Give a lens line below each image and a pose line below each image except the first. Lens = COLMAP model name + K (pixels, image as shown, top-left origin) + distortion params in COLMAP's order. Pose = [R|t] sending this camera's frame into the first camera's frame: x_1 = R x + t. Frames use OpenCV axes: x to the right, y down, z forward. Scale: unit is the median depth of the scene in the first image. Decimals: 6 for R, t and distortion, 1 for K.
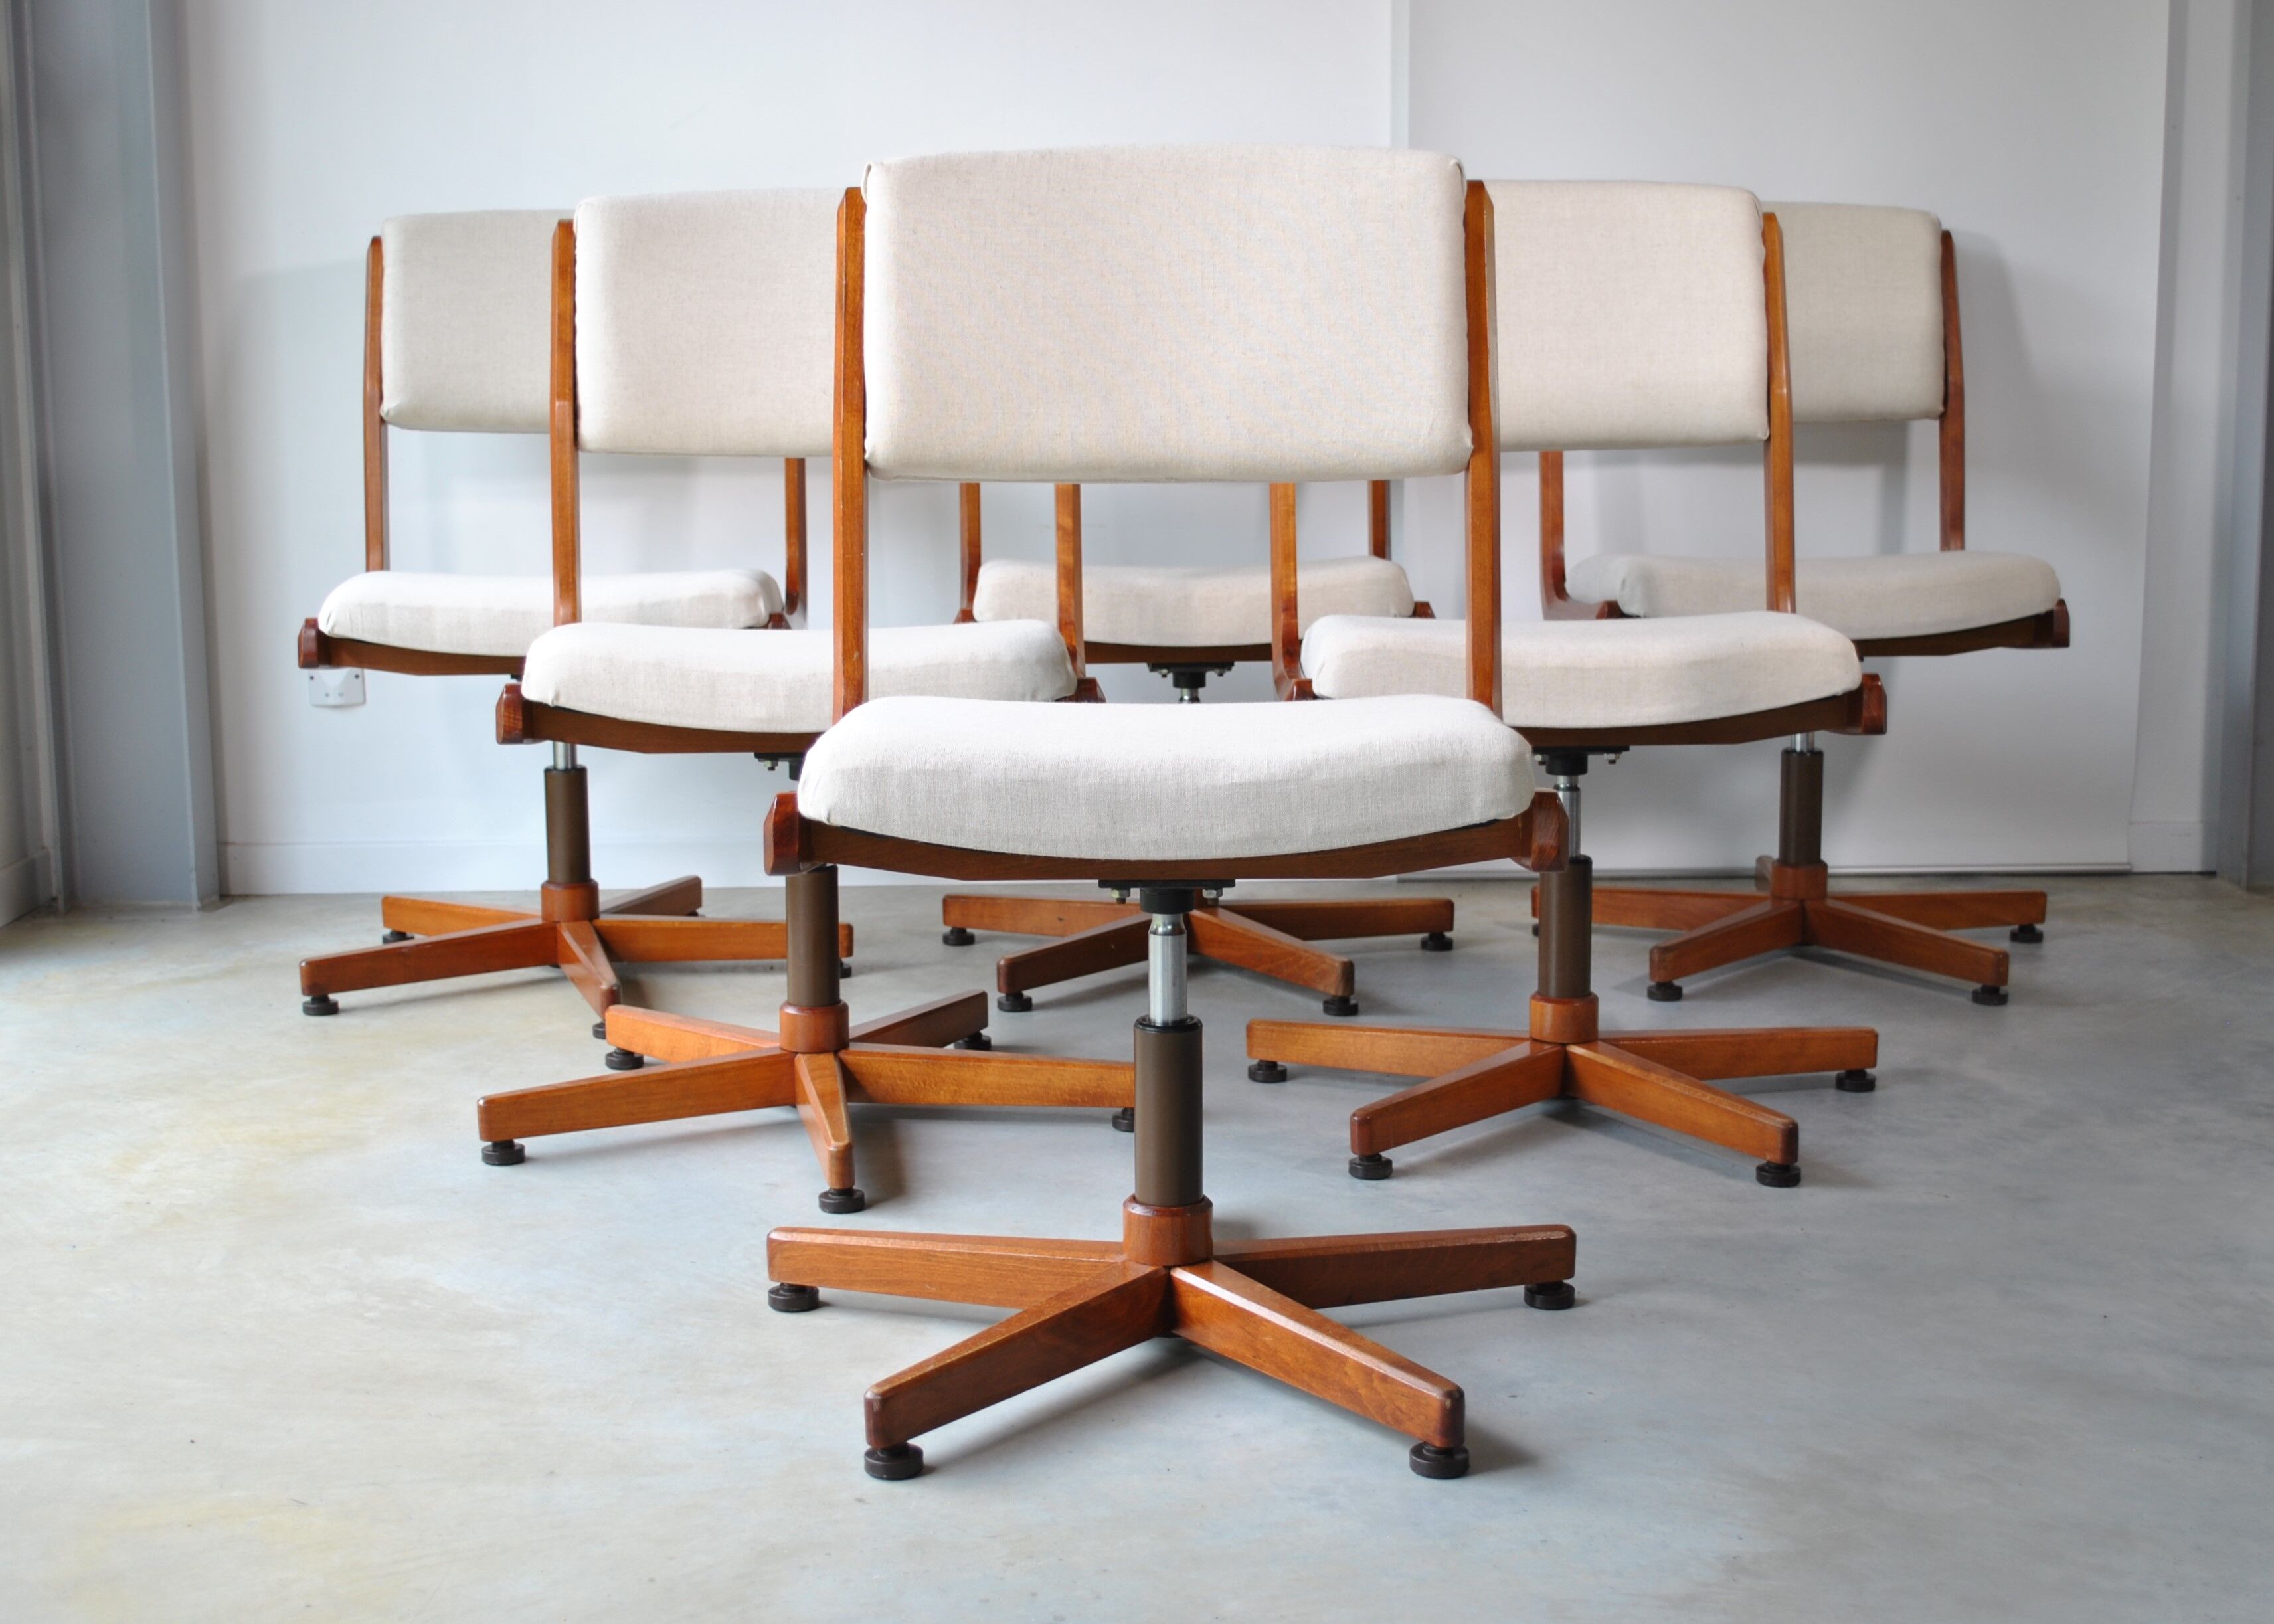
lens RADIAL K [[3076.4, 0, 1151.9], [0, 3076.4, 805.7], [0, 0, 1]] dist [-0.049190, 0.000000]
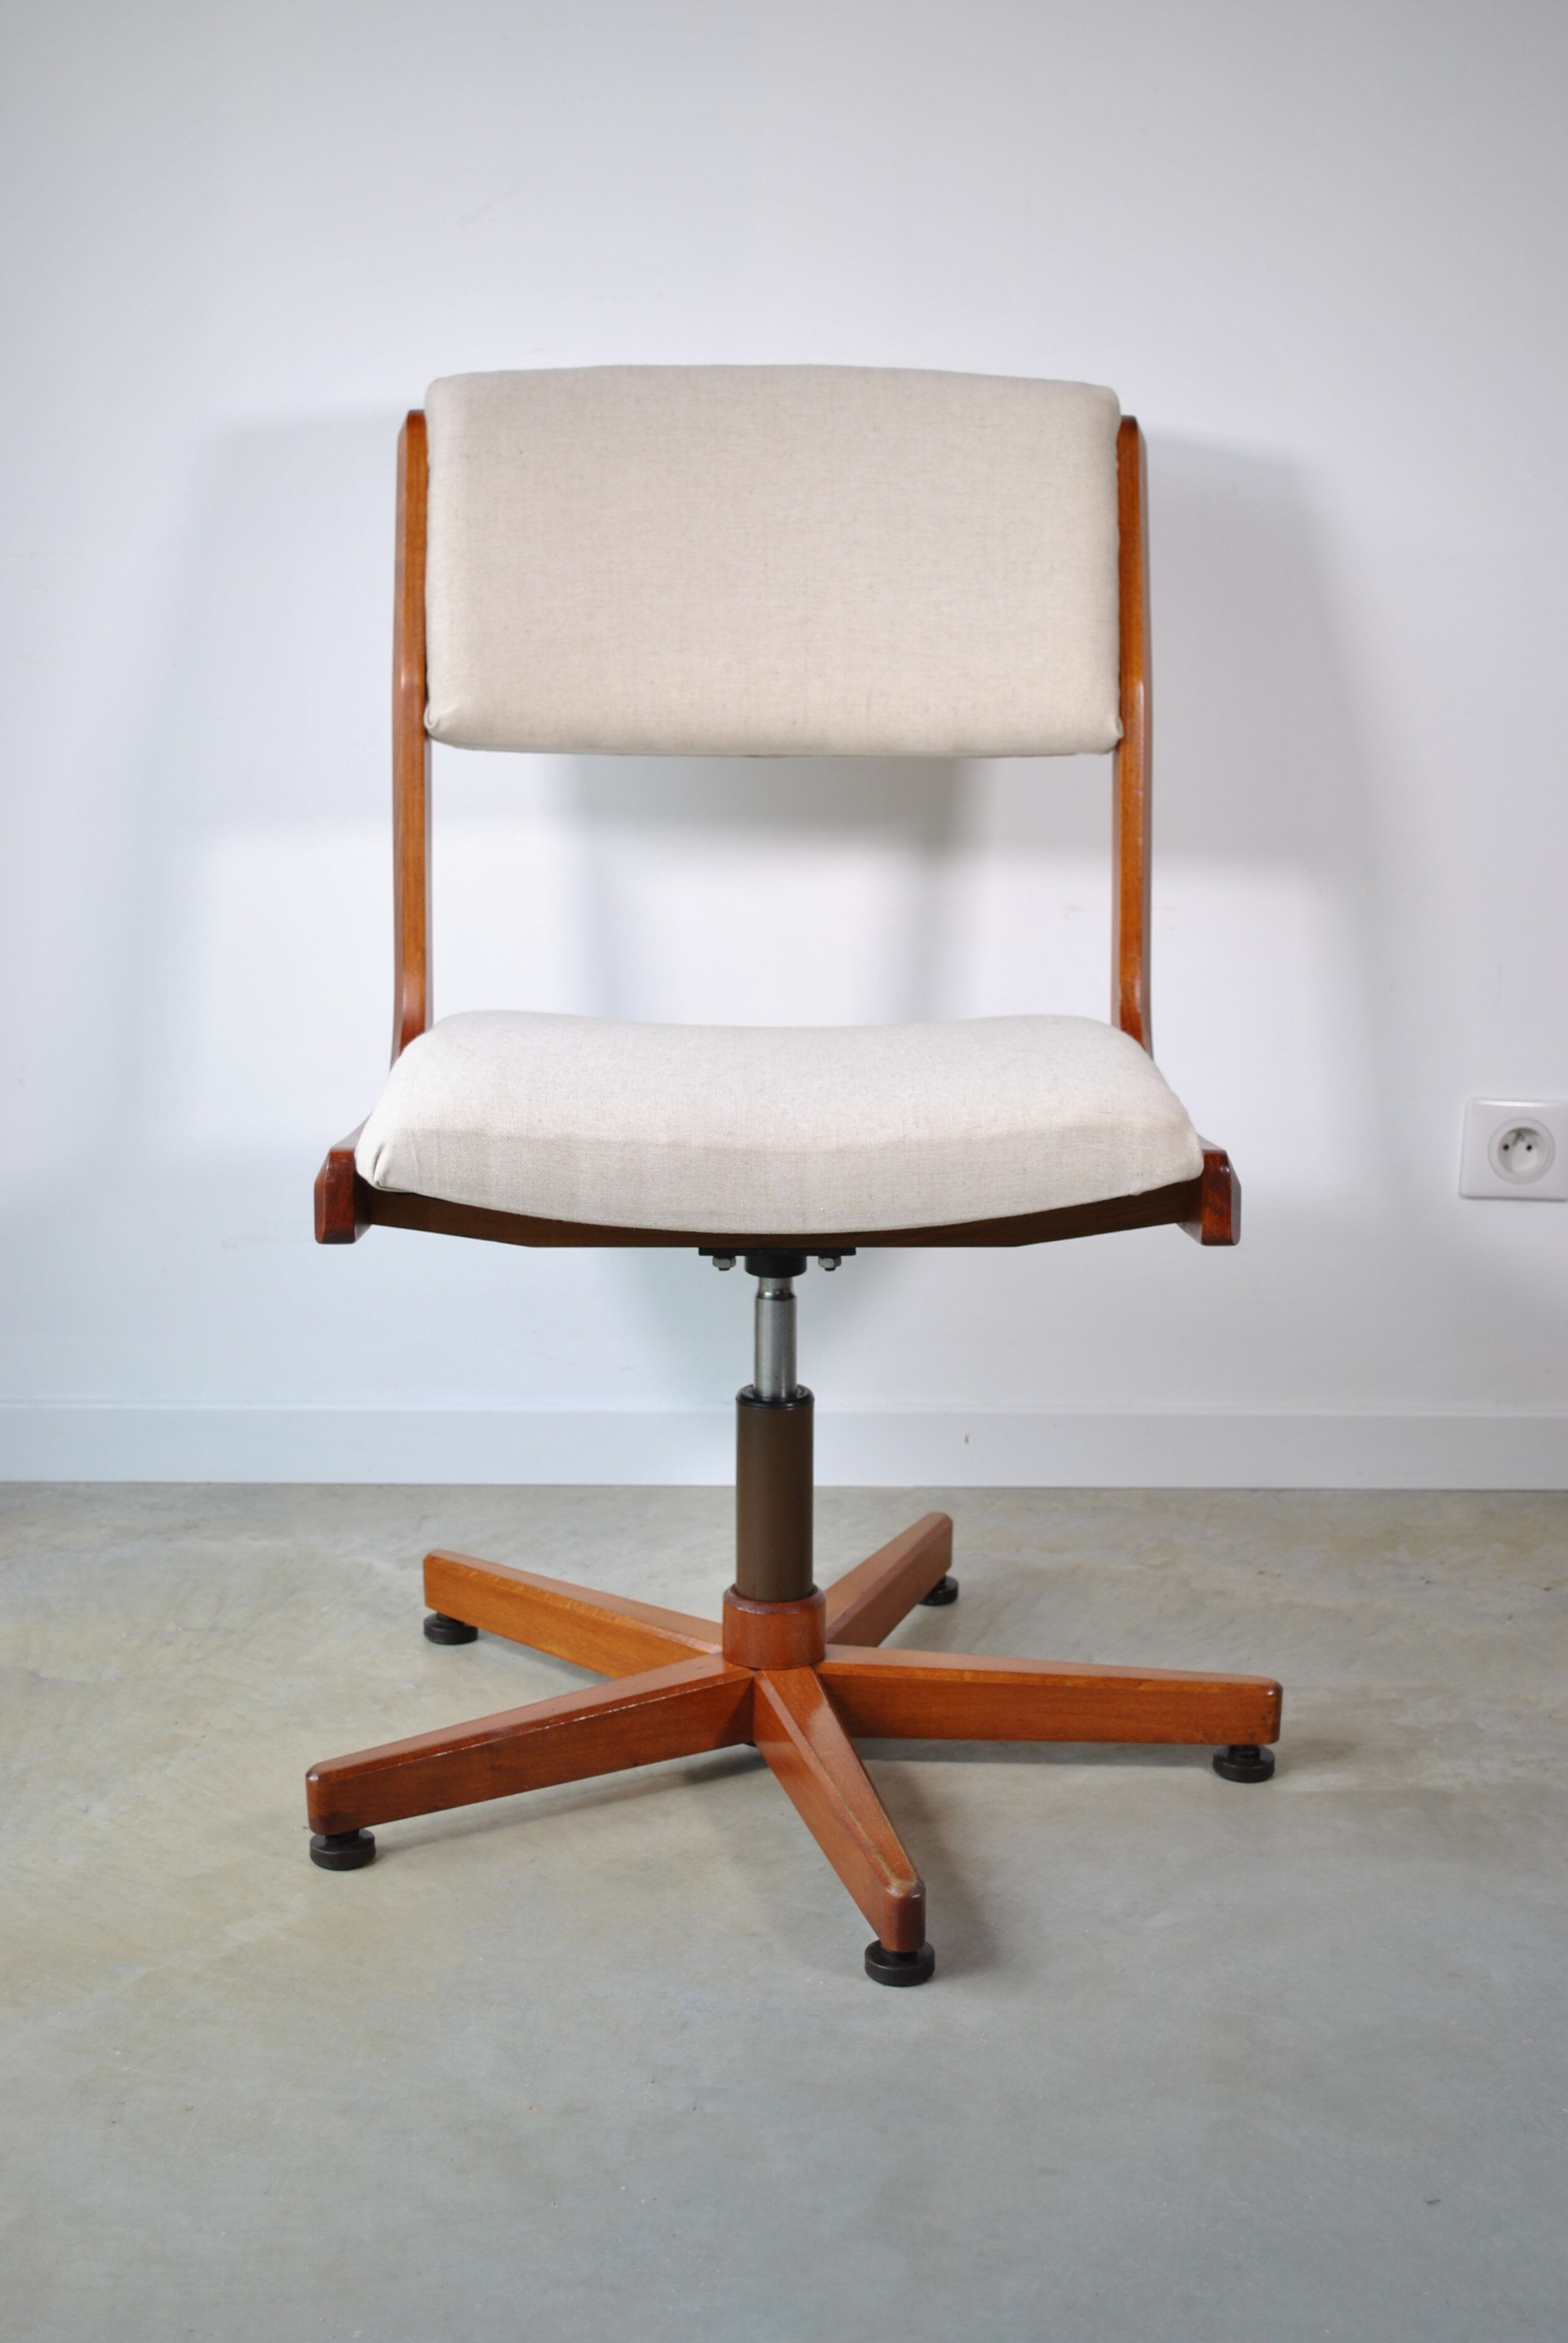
lens RADIAL K [[3133.1, 0, 704.2], [0, 3133.1, 1181.3], [0, 0, 1]] dist [-0.046174, 0.000000]
pose [[0.996336, 0.024595, -0.081910, -0.193447], [-0.018640, 0.997181, 0.072681, -0.111585], [0.083467, -0.070888, 0.993986, 0.538785]]
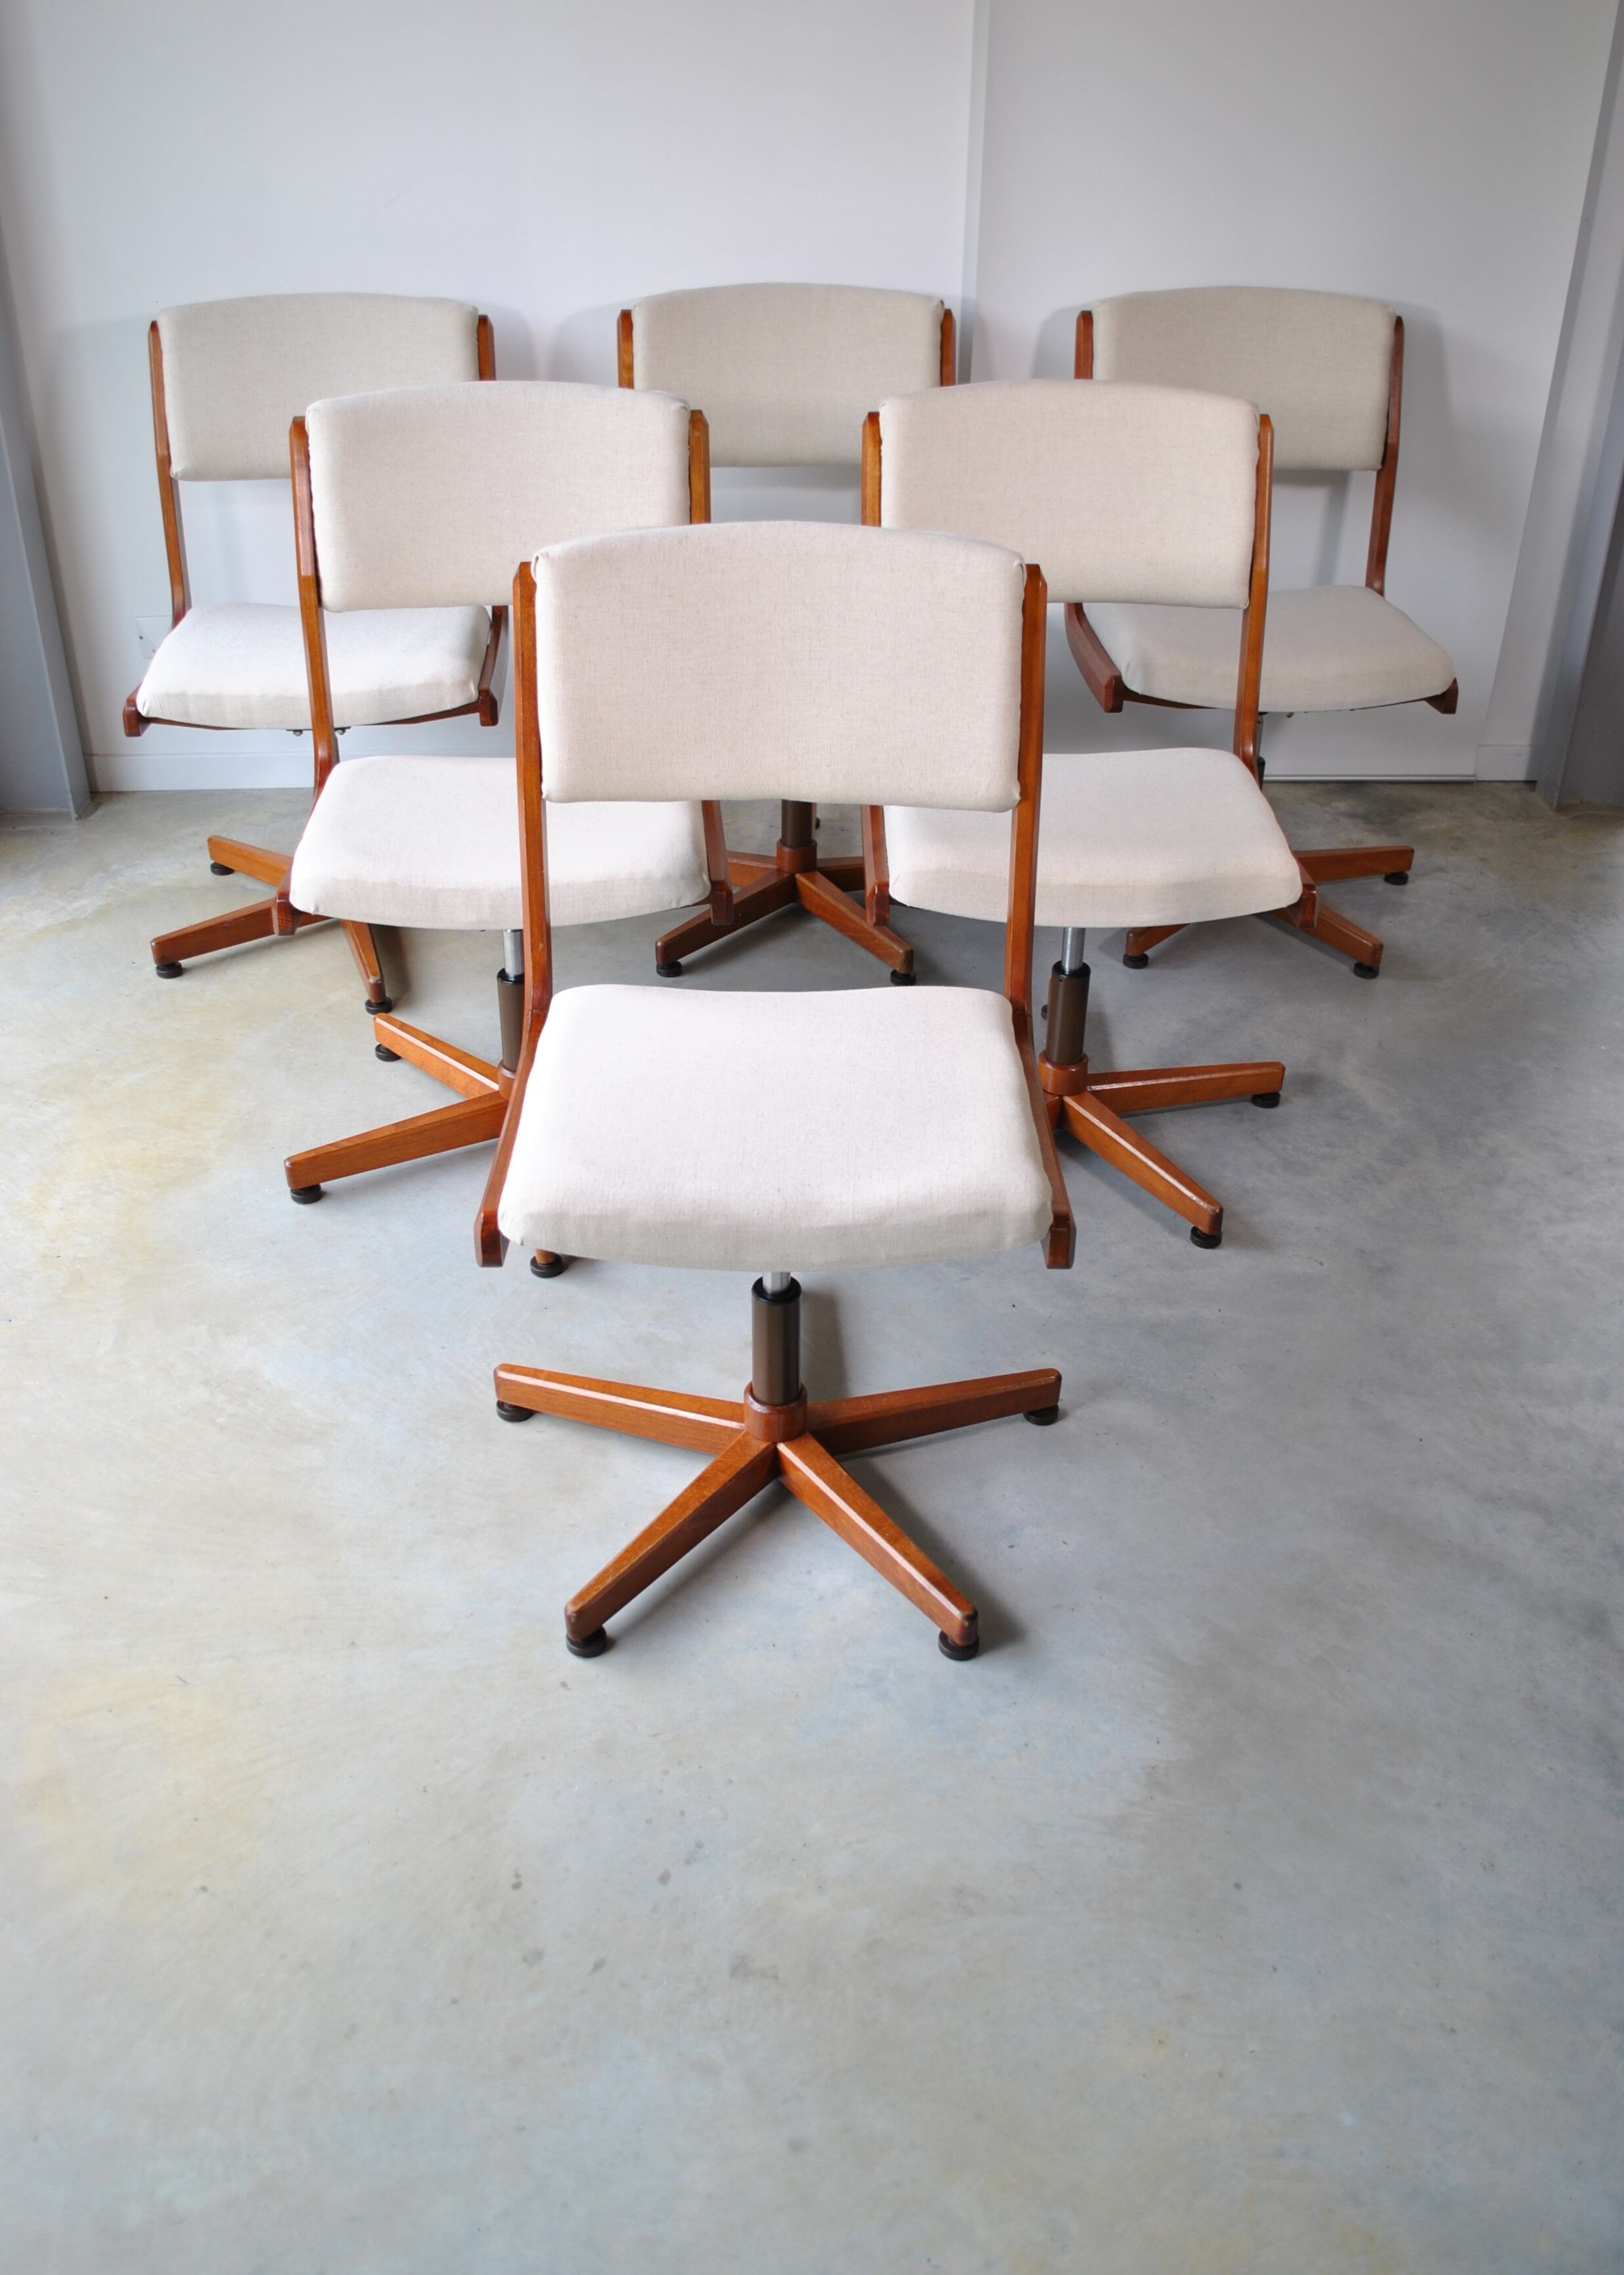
lens RADIAL K [[2036.4, 0, 811.0], [0, 2036.4, 1125.7], [0, 0, 1]] dist [-0.076447, -0.017169]
pose [[0.999761, 0.006222, 0.020945, 0.000872], [-0.014157, 0.914631, 0.404041, -0.285763], [-0.016643, -0.404241, 0.914501, 0.152369]]
